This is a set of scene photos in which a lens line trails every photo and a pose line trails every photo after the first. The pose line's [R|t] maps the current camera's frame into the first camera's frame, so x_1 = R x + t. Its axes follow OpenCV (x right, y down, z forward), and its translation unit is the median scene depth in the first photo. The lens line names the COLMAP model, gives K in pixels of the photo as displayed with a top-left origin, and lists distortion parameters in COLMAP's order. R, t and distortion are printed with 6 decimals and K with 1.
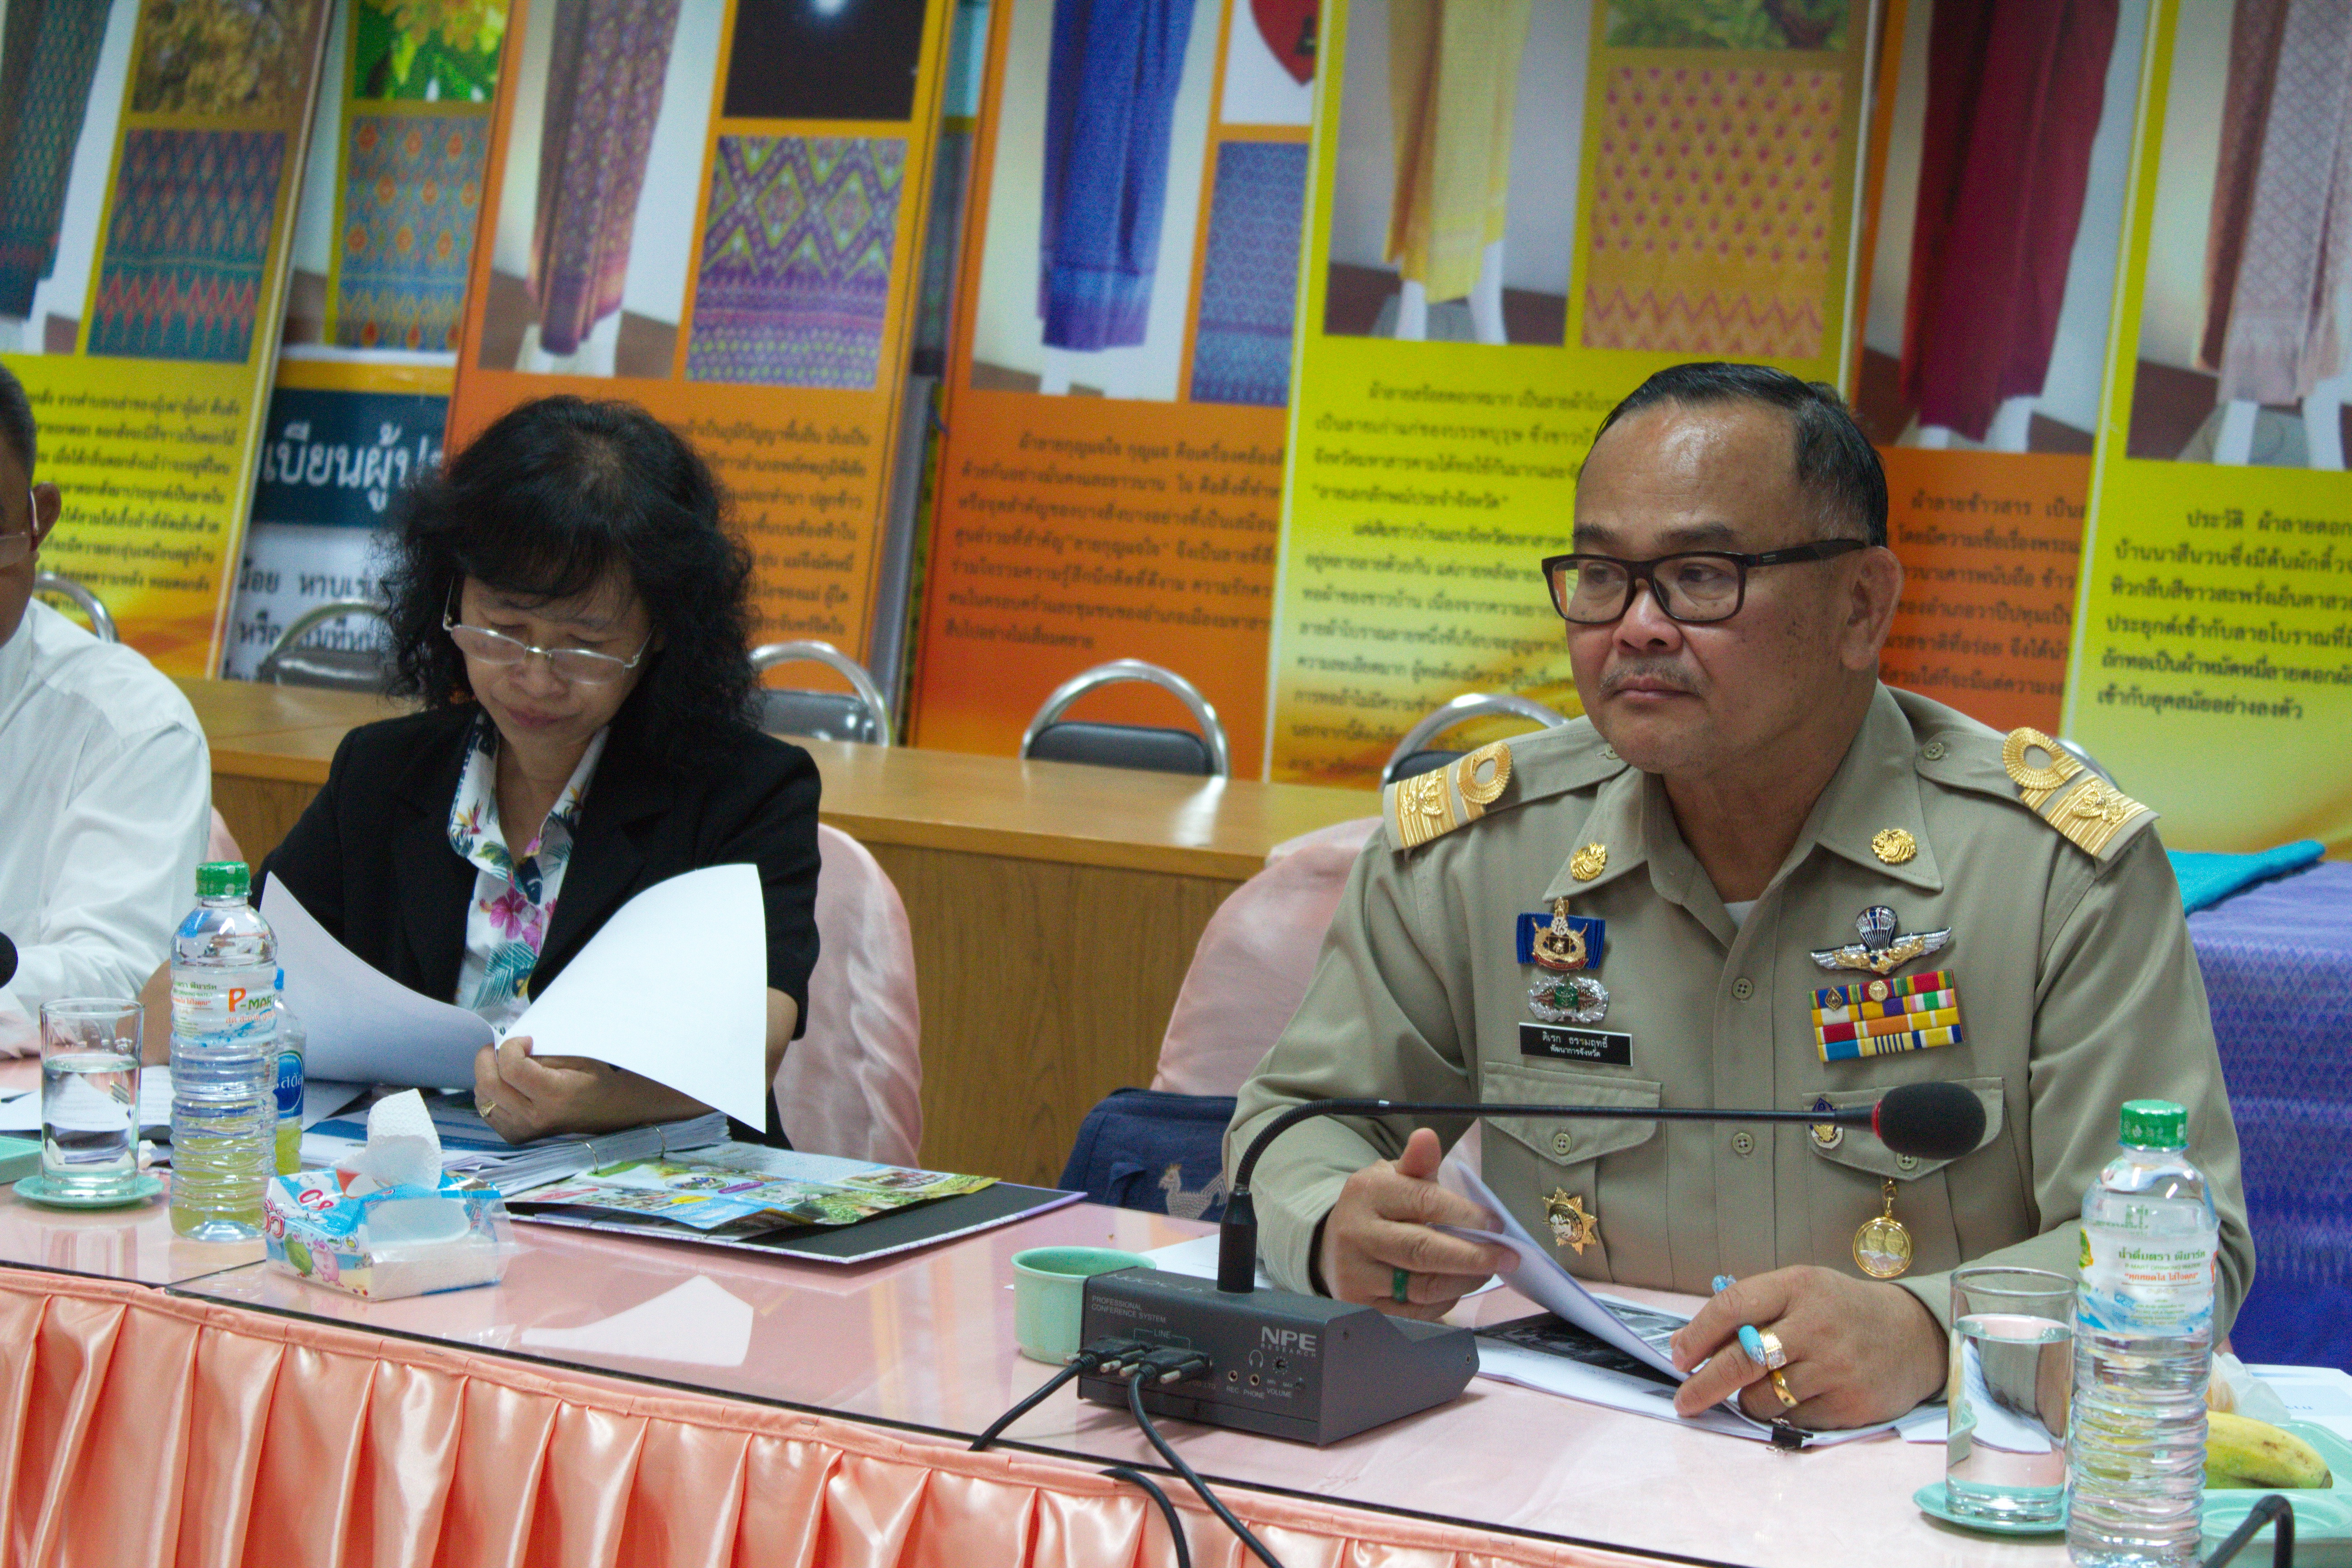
lens RADIAL K [[4900.1, 0, 1138.9], [0, 4900.1, 770.7], [0, 0, 1]] dist [0.062182, 0.000000]
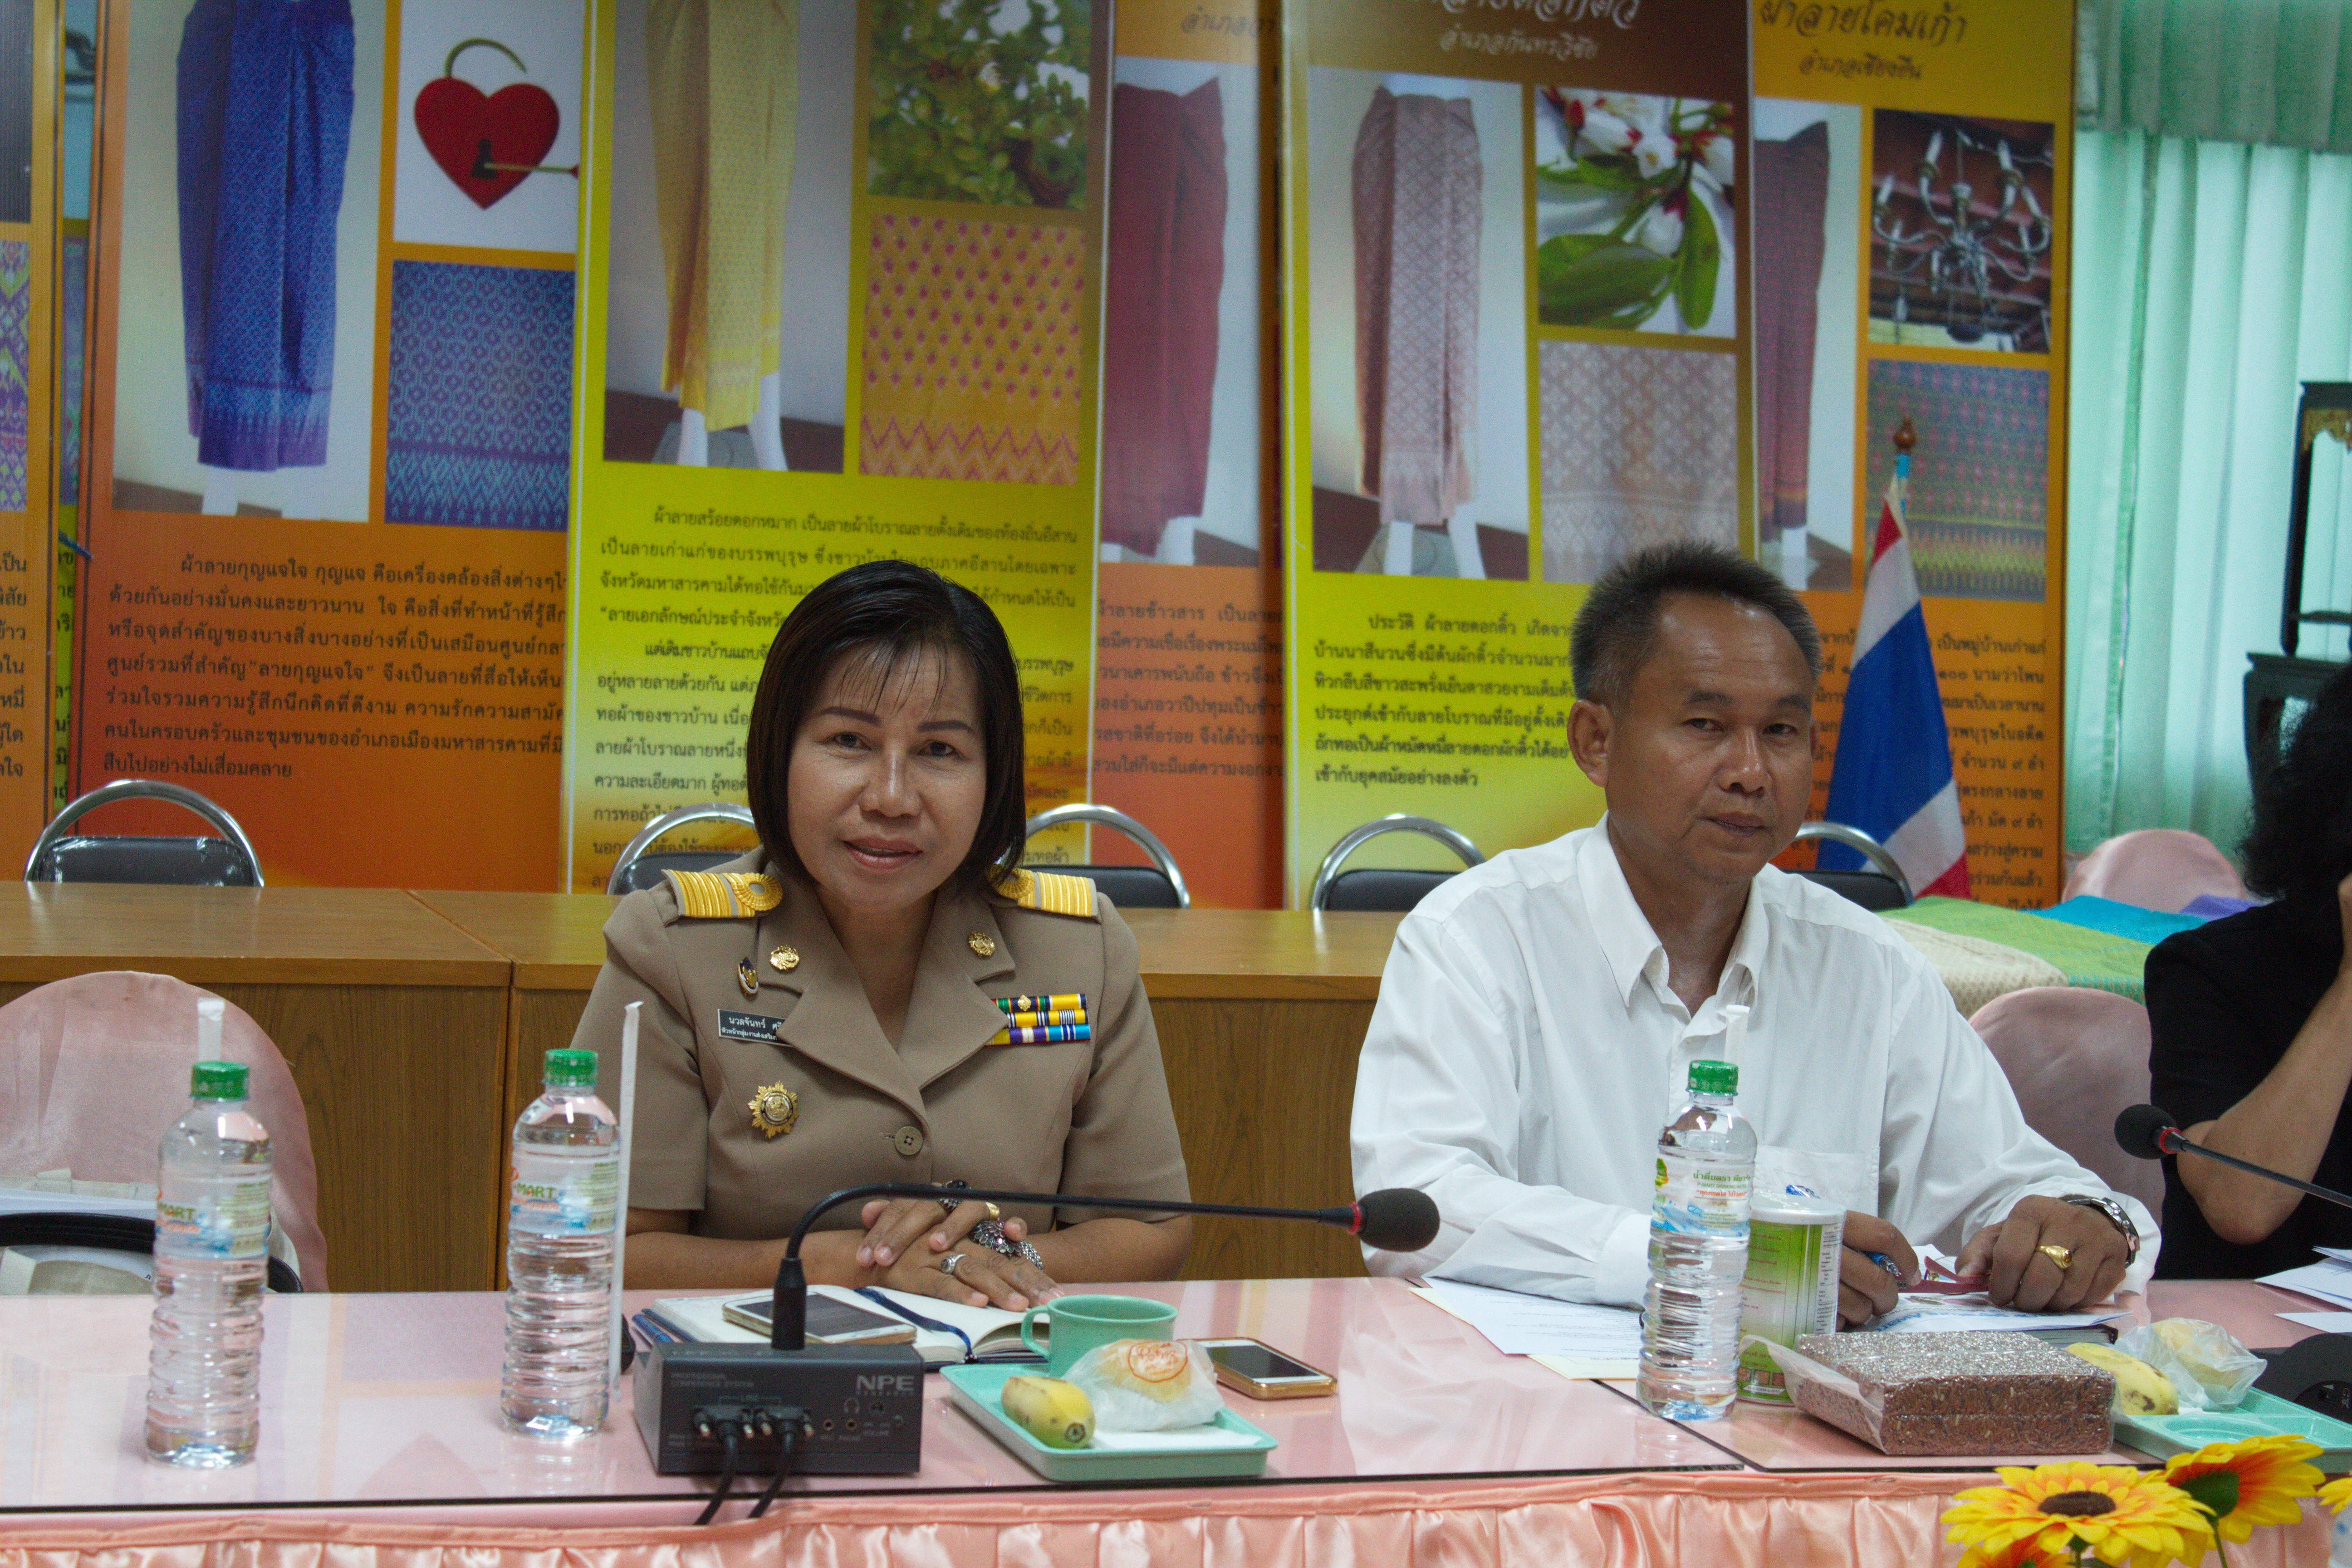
lens RADIAL K [[4533.1, 0, 1108.7], [0, 4533.1, 768.7], [0, 0, 1]] dist [0.016462, 0.000000]
pose [[0.678562, -0.060082, 0.732081, -0.555574], [0.044514, 0.998181, 0.040661, -0.055505], [-0.733193, 0.004997, 0.680002, 0.265990]]
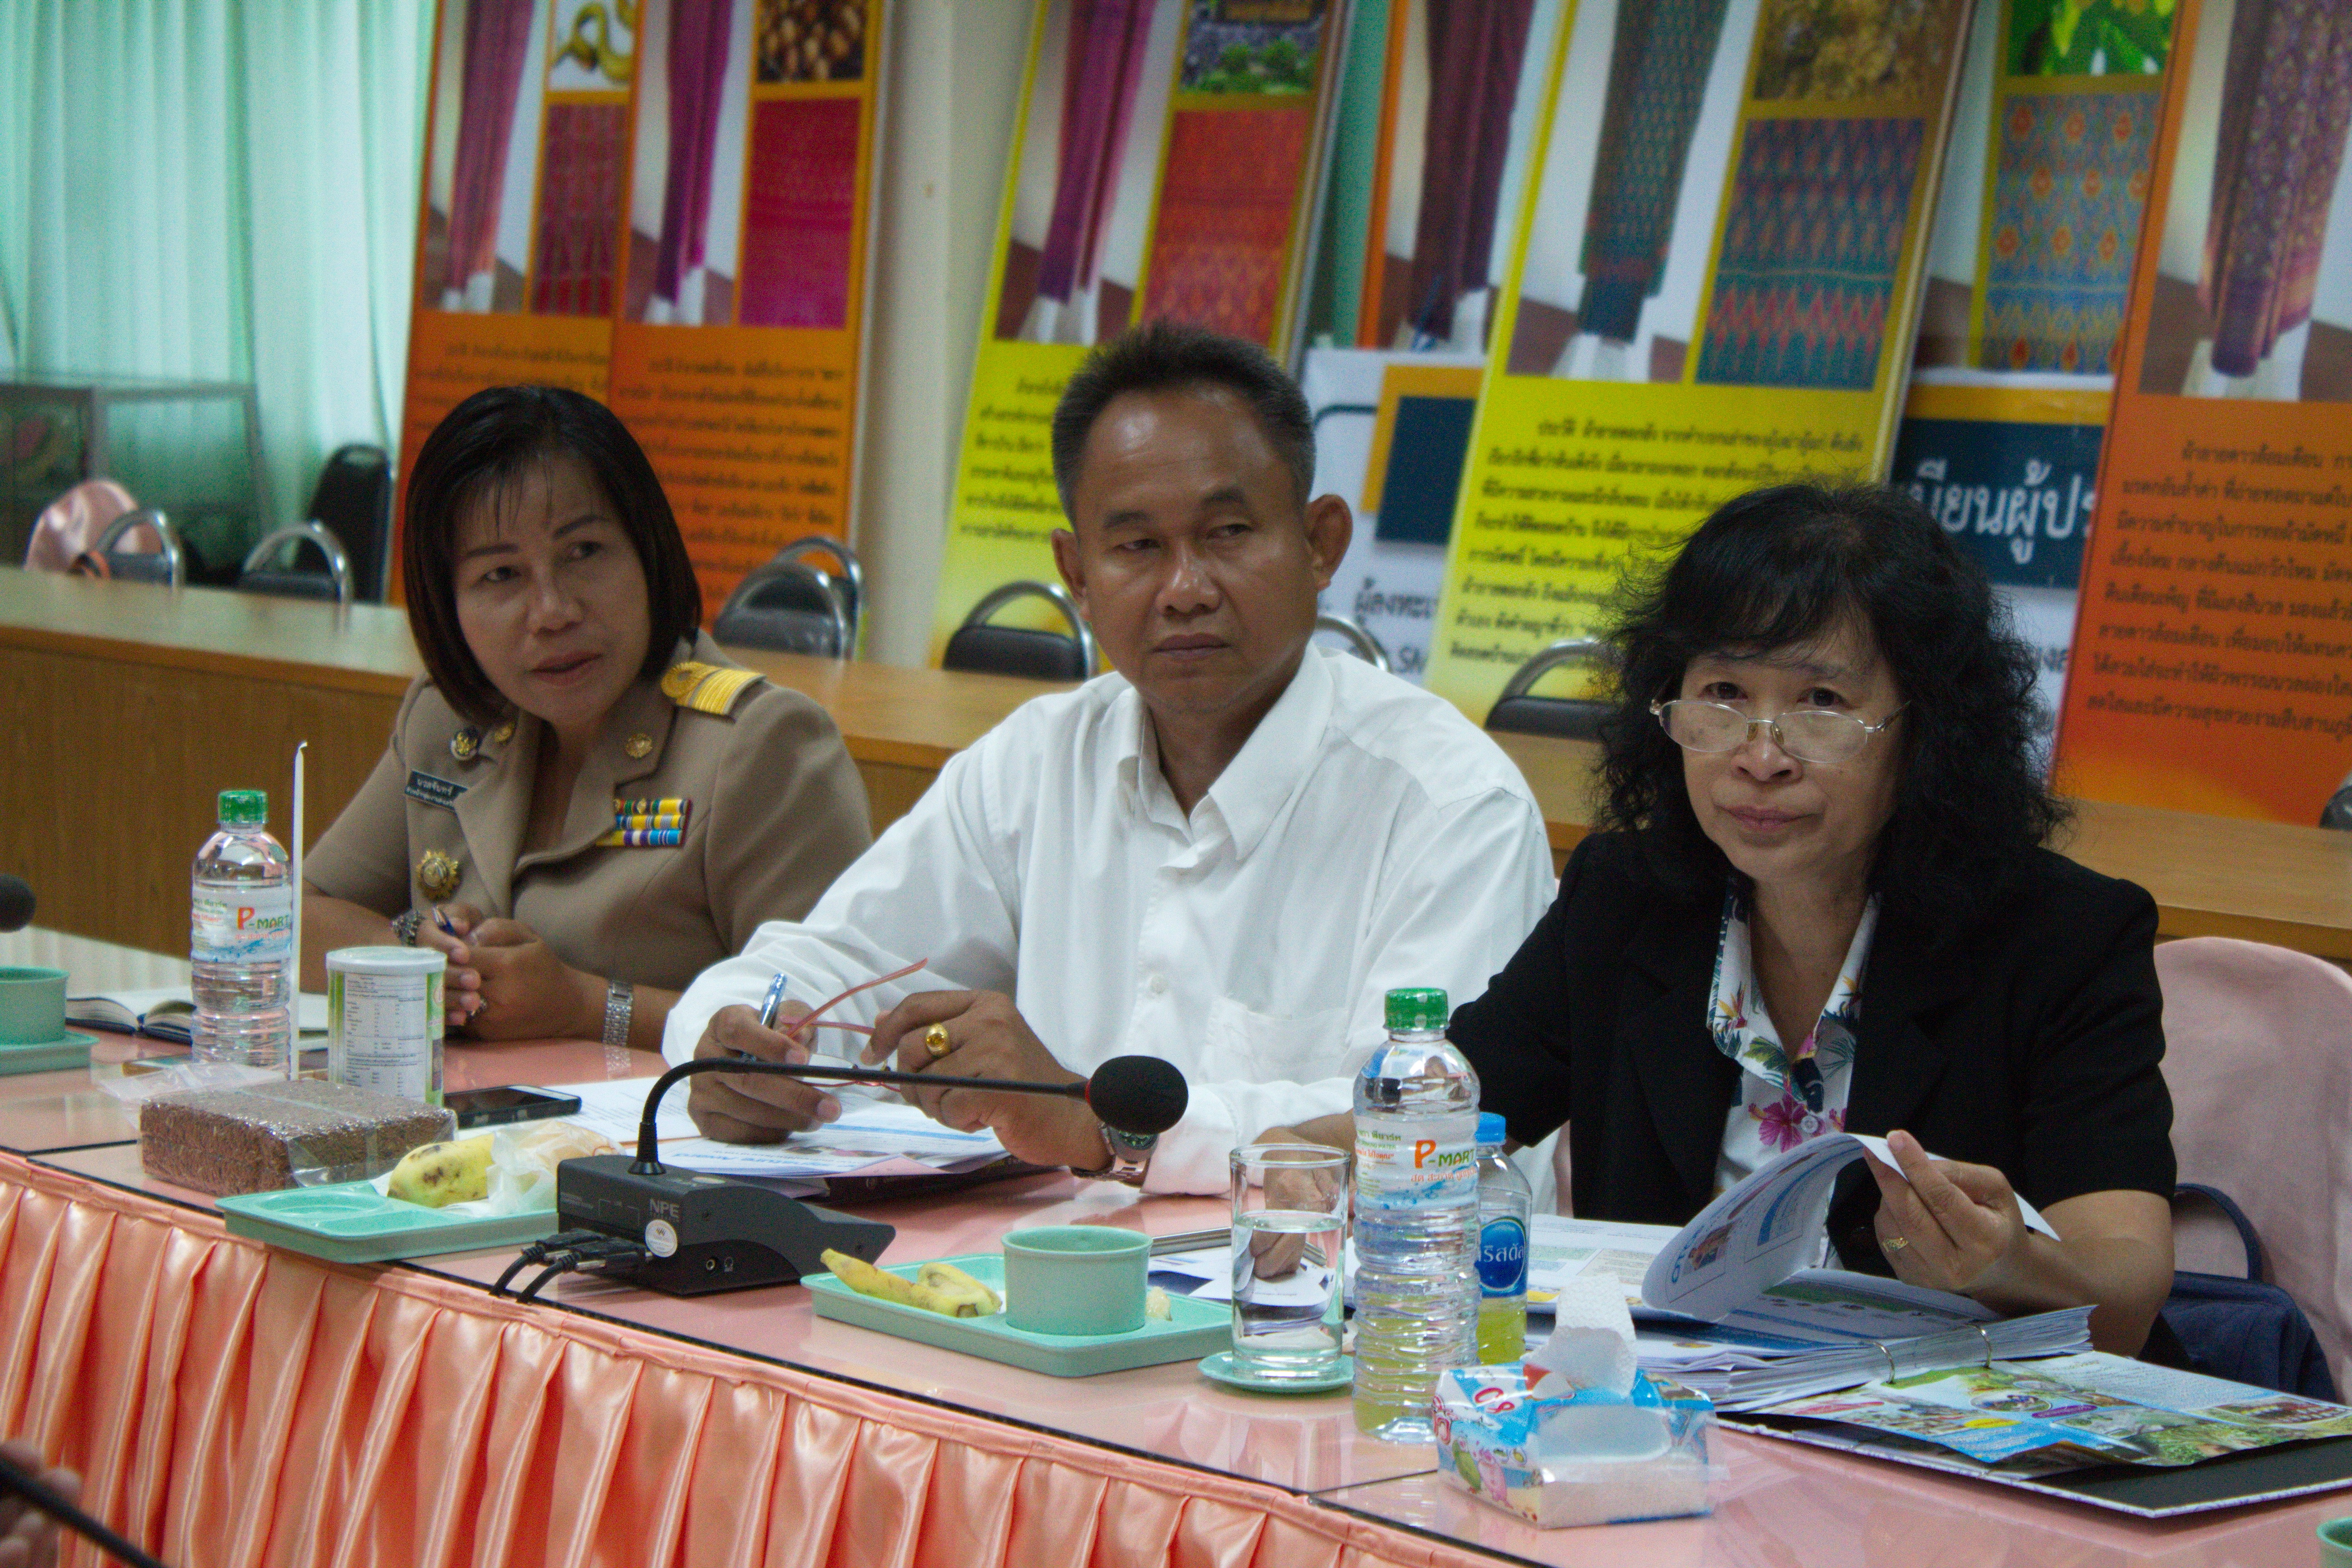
lens RADIAL K [[5713.5, 0, 1141.5], [0, 5713.5, 712.5], [0, 0, 1]] dist [0.111590, 0.000000]
pose [[0.938764, 0.010026, -0.344416, 0.045351], [-0.018981, 0.999563, -0.022639, -0.002377], [0.344038, 0.027790, 0.938544, 0.028588]]
